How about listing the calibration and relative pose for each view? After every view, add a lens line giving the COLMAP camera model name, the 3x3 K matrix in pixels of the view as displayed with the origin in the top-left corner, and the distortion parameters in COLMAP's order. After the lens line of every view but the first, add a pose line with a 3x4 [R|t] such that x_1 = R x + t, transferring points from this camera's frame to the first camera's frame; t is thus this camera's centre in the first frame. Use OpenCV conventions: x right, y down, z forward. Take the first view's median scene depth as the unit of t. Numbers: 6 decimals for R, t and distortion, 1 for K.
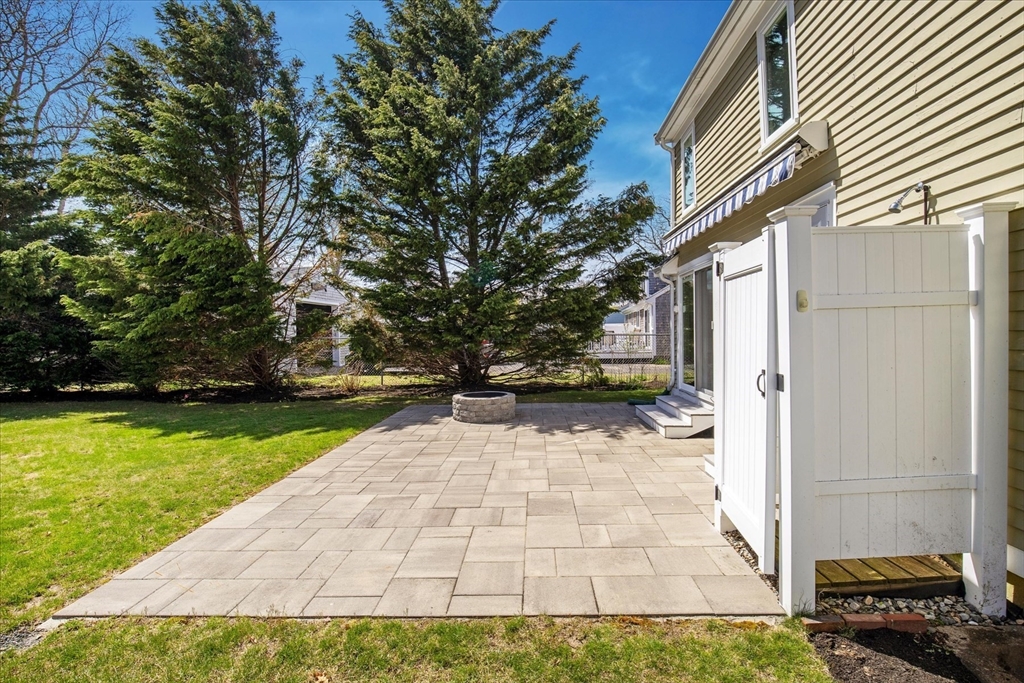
lens RADIAL K [[493.1, 0, 518.2], [0, 493.1, 335.4], [0, 0, 1]] dist [-0.021519, 0.000294]
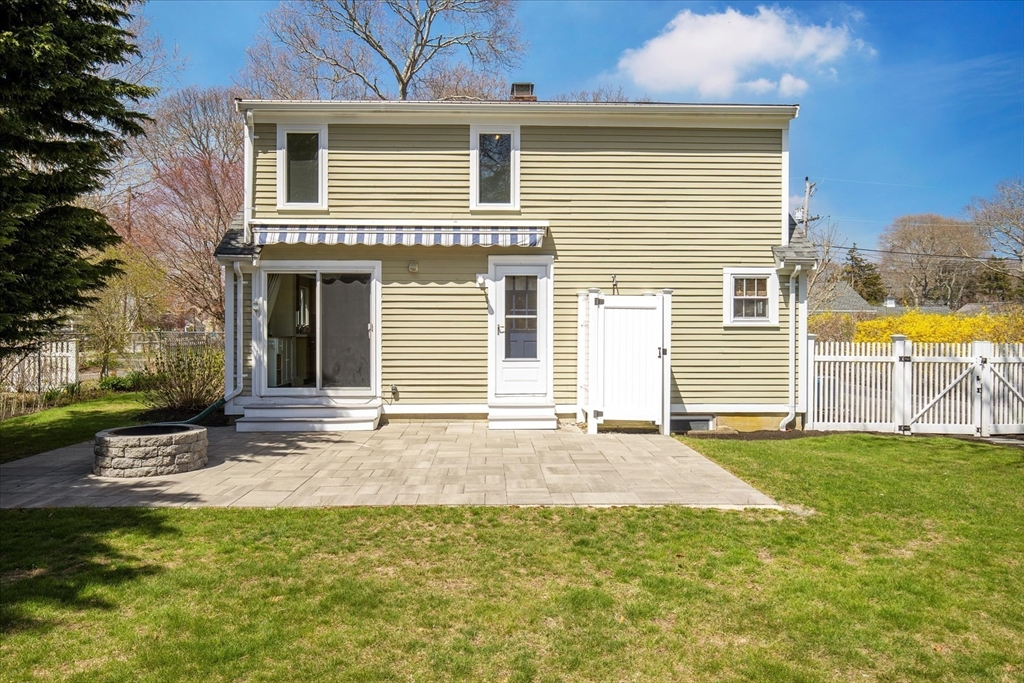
lens RADIAL K [[717.3, 0, 515.7], [0, 717.3, 343.0], [0, 0, 1]] dist [0.005293, 0.000539]
pose [[-0.060990, -0.001742, 0.998137, -2.477515], [0.002489, 0.999995, 0.001898, 0.027035], [-0.998135, 0.002600, -0.060985, 1.505370]]
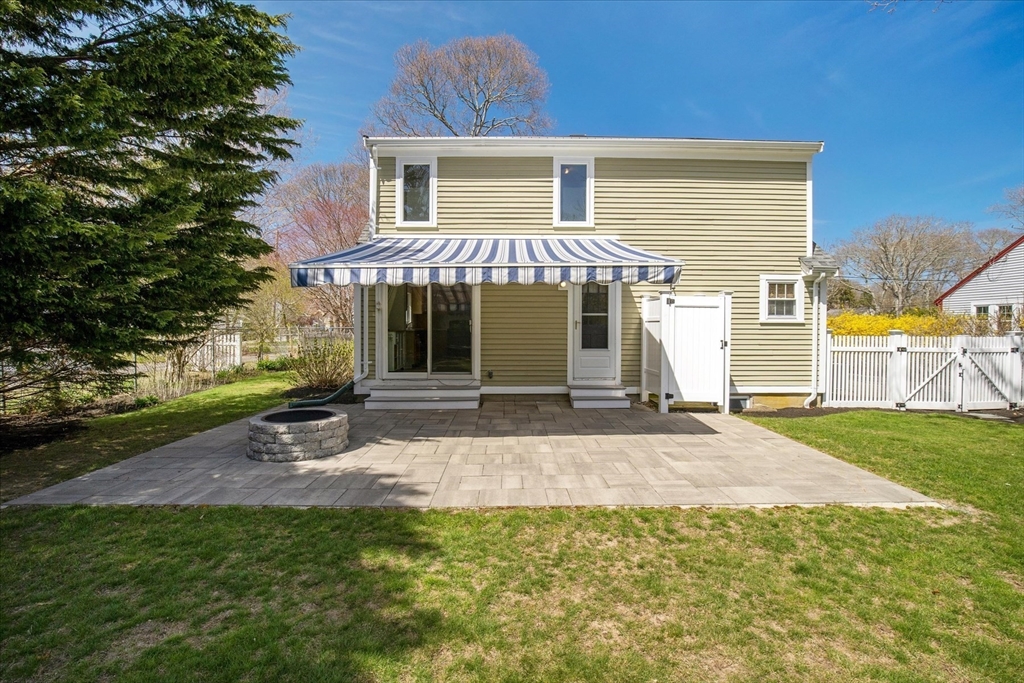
lens RADIAL K [[467.7, 0, 516.0], [0, 467.7, 339.3], [0, 0, 1]] dist [-0.033201, 0.001070]
pose [[-0.043208, -0.010789, 0.999008, -1.794551], [0.001837, 0.999939, 0.010878, 0.021241], [-0.999064, 0.002306, -0.043185, 1.826037]]
